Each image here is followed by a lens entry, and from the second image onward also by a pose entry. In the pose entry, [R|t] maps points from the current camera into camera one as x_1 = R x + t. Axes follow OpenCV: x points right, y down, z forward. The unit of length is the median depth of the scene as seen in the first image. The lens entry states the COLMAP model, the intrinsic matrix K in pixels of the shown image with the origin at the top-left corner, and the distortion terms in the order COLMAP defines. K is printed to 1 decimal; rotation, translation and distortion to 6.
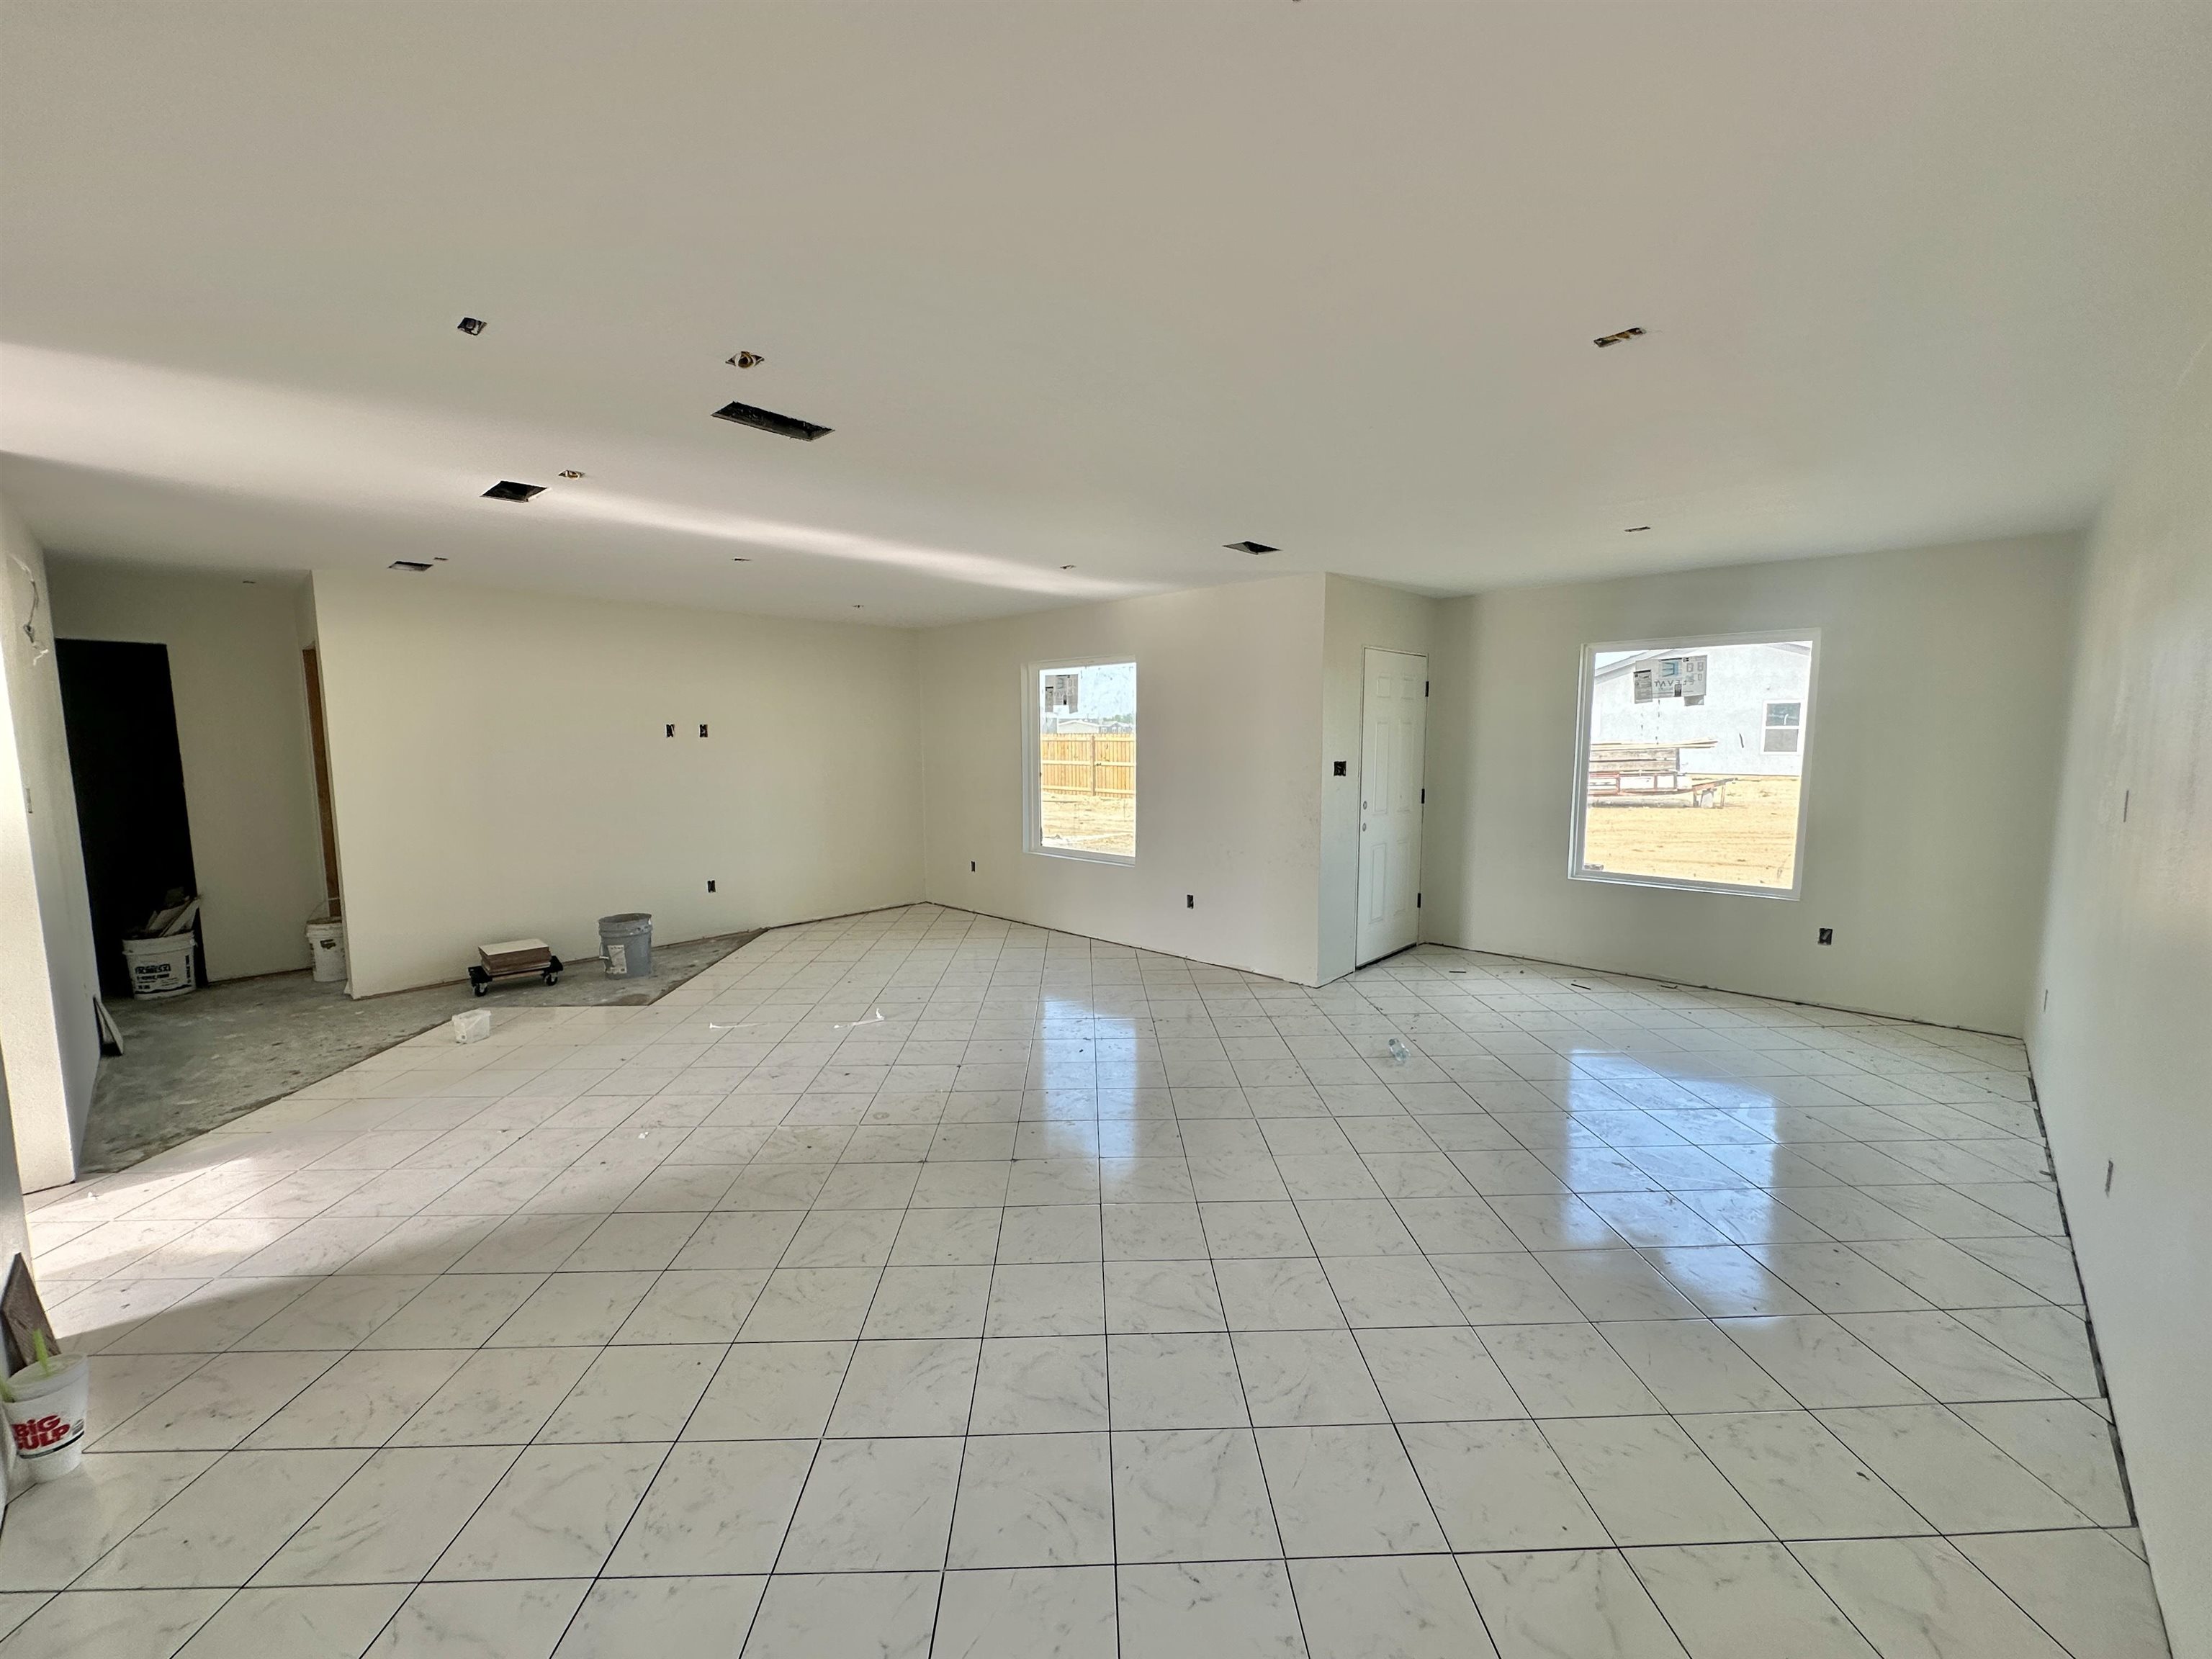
lens RADIAL K [[890.6, 0, 1106.2], [0, 890.6, 831.1], [0, 0, 1]] dist [-0.002045, 0.000132]
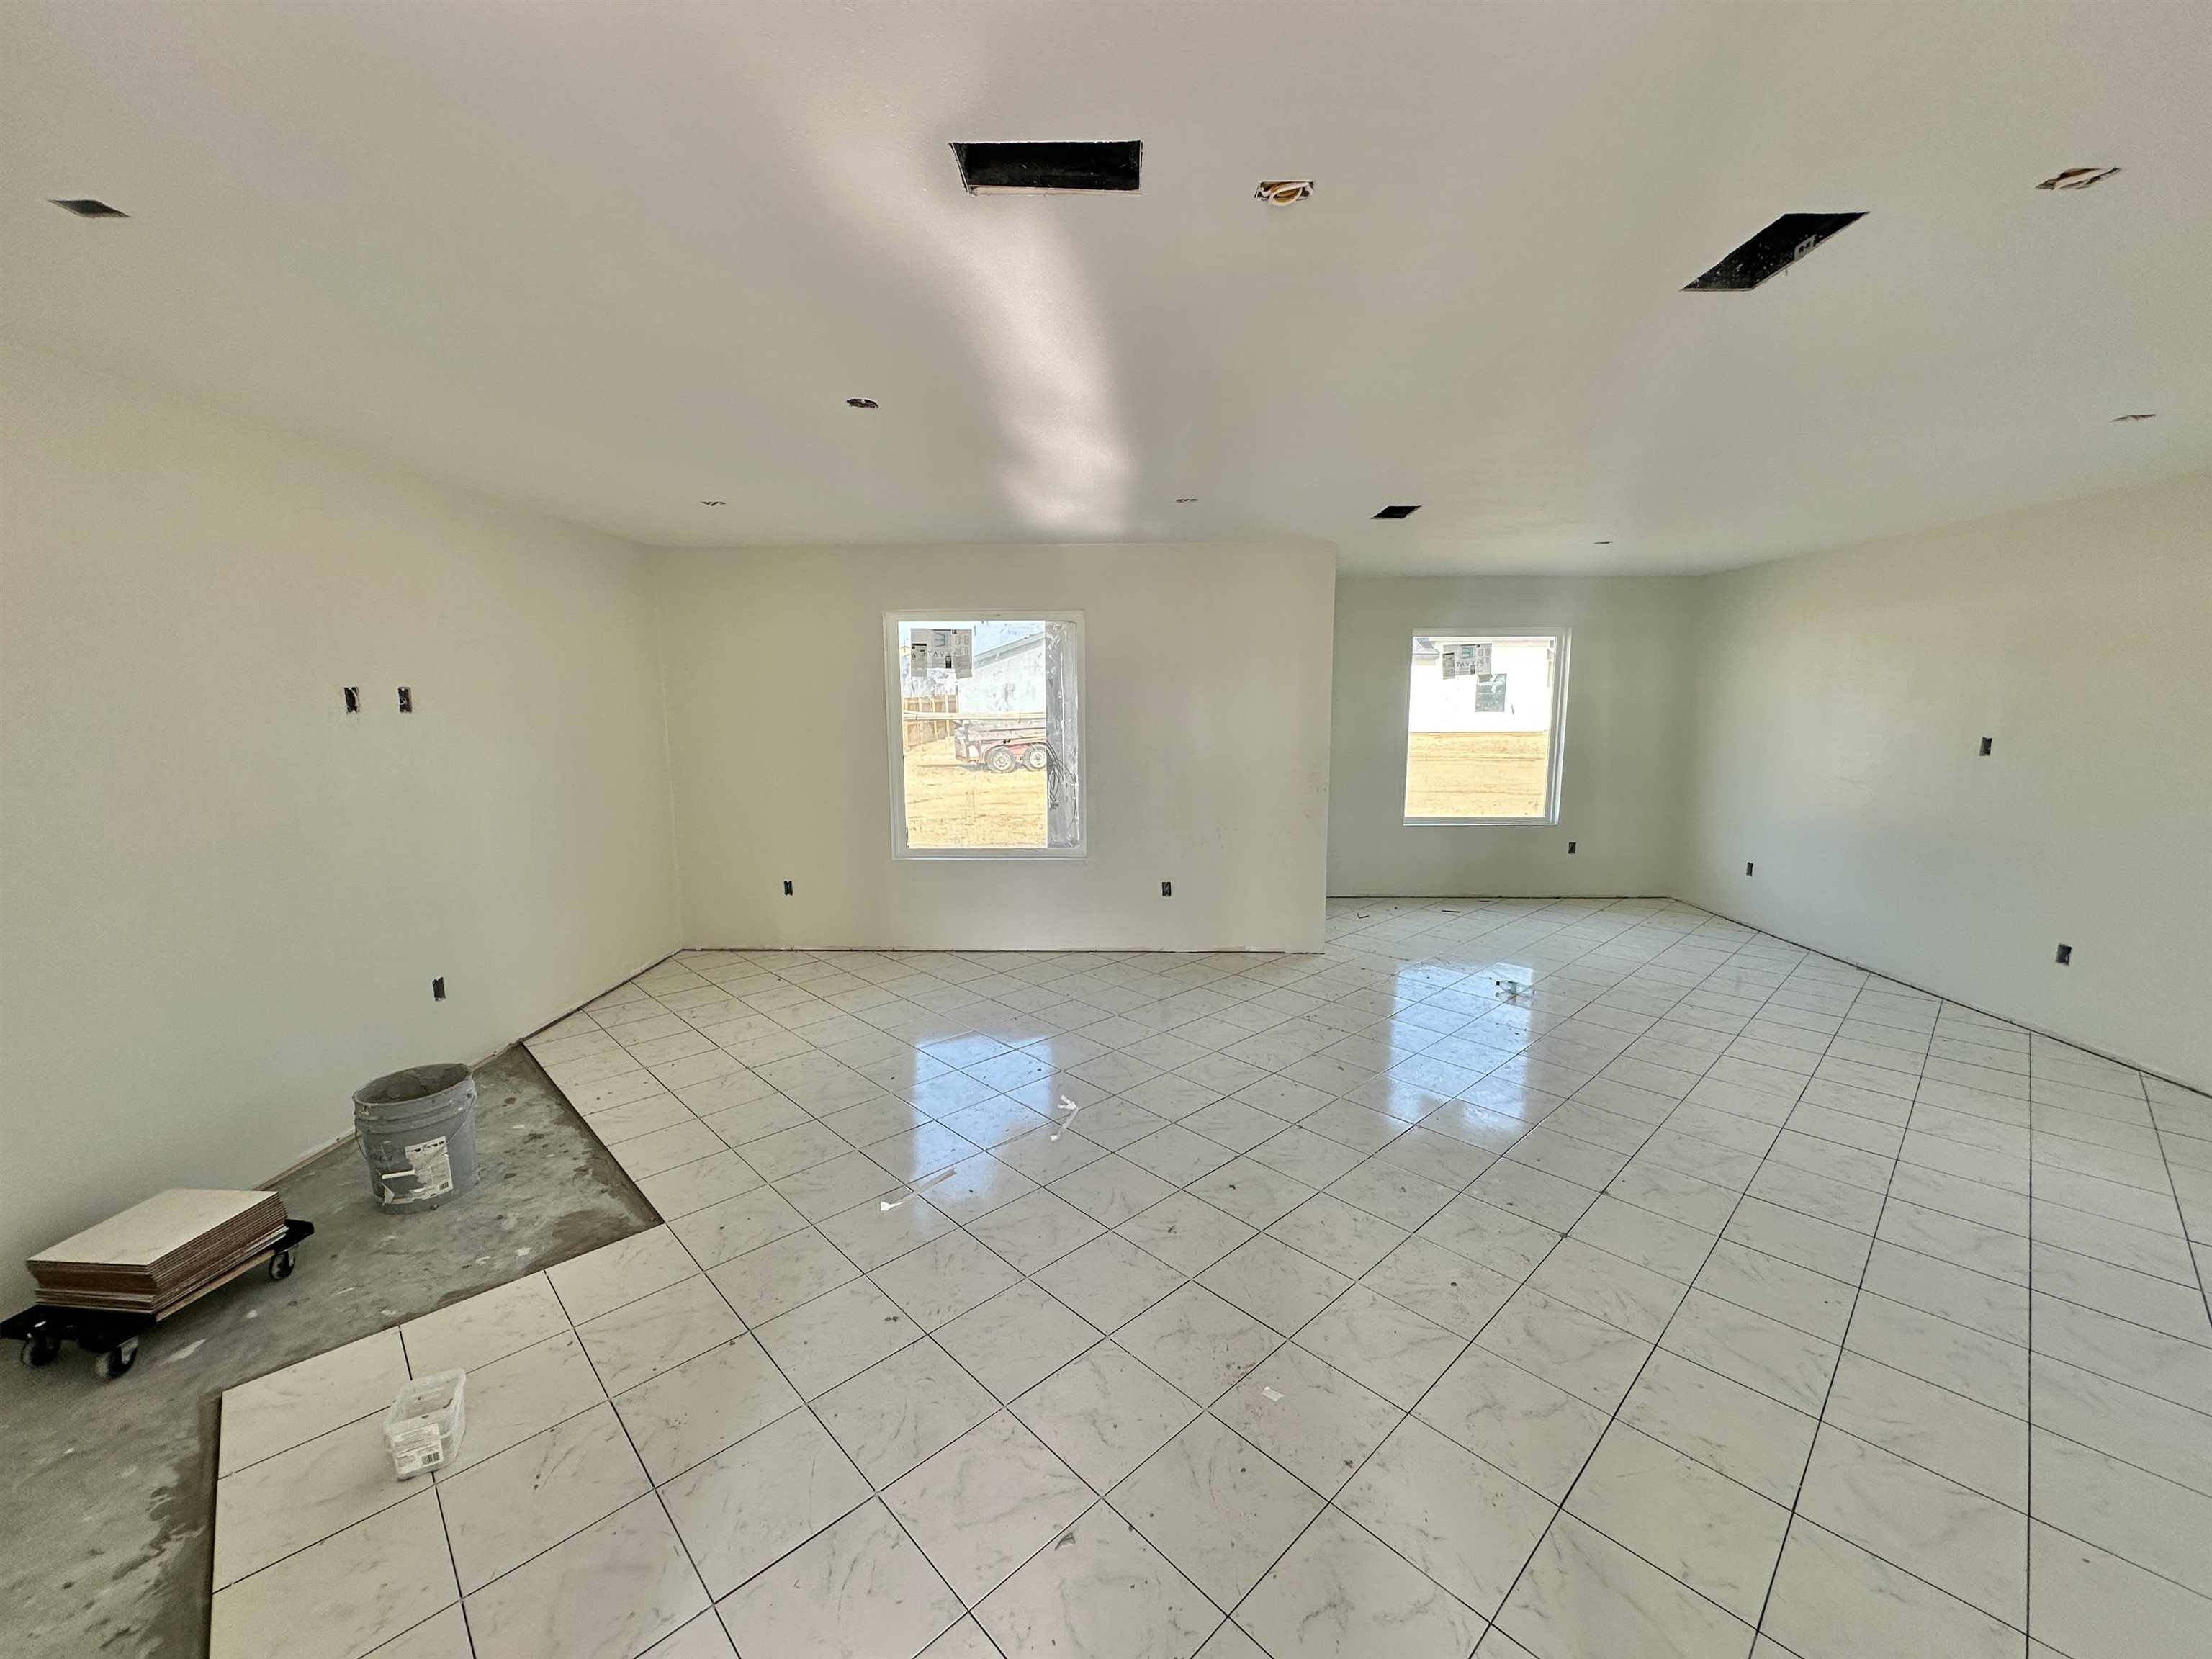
lens RADIAL K [[890.6, 0, 1108.6], [0, 890.6, 825.7], [0, 0, 1]] dist [-0.002045, 0.000132]
pose [[0.736484, -0.094054, 0.669884, -0.598599], [0.071449, 0.995563, 0.061228, -0.049330], [-0.672671, 0.002769, 0.739937, 0.393932]]
